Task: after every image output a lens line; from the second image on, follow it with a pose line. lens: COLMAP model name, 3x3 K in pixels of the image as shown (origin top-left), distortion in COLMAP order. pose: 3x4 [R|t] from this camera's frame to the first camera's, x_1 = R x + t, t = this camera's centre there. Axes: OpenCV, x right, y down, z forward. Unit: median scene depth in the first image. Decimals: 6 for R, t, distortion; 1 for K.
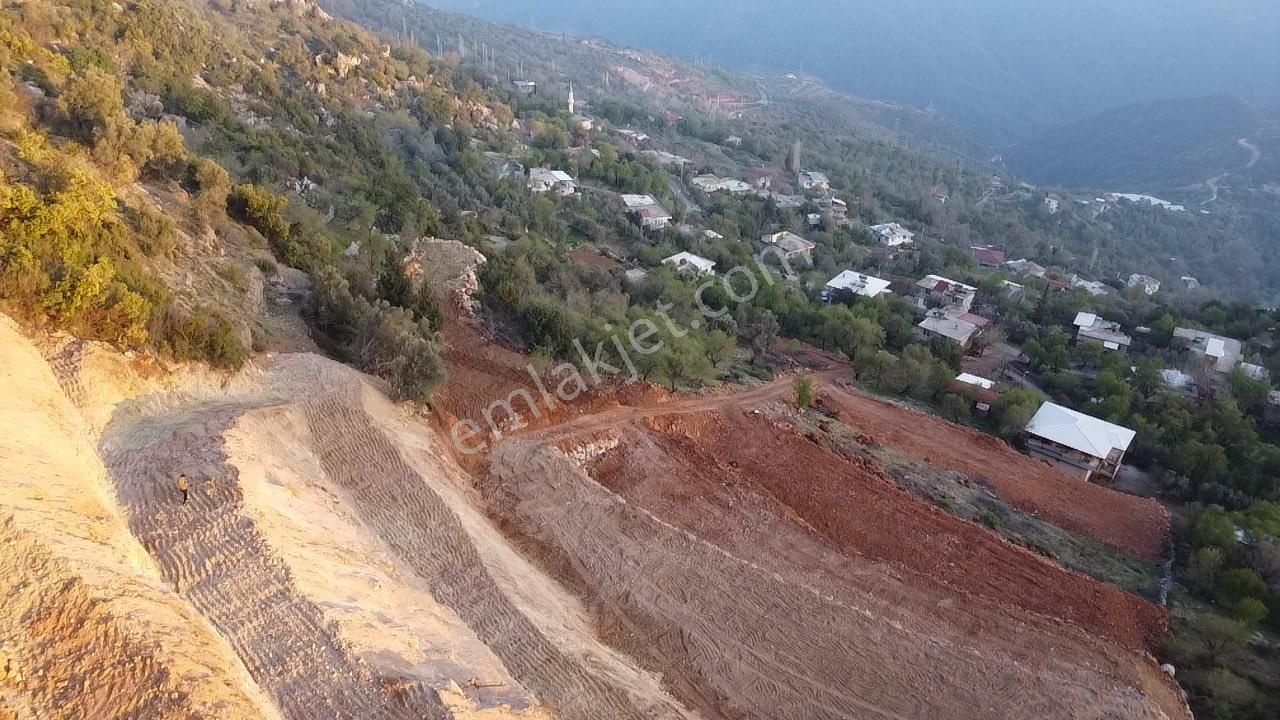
lens RADIAL K [[925.9, 0, 643.2], [0, 925.9, 361.0], [0, 0, 1]] dist [-0.028820, -0.003503]
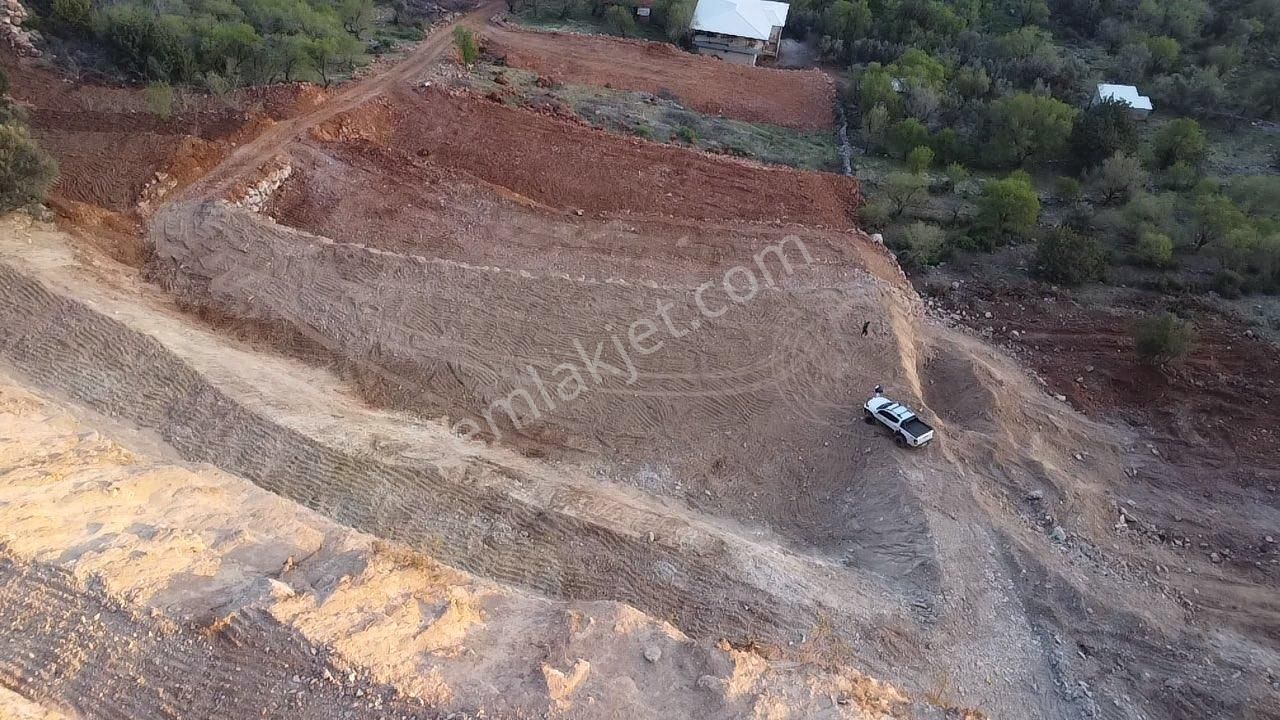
lens RADIAL K [[925.9, 0, 629.6], [0, 925.9, 346.1], [0, 0, 1]] dist [-0.028820, -0.003503]
pose [[0.904773, -0.330736, 0.268327, -0.029986], [0.206531, 0.891719, 0.402718, -0.049838], [-0.372466, -0.308951, 0.875110, 0.095200]]
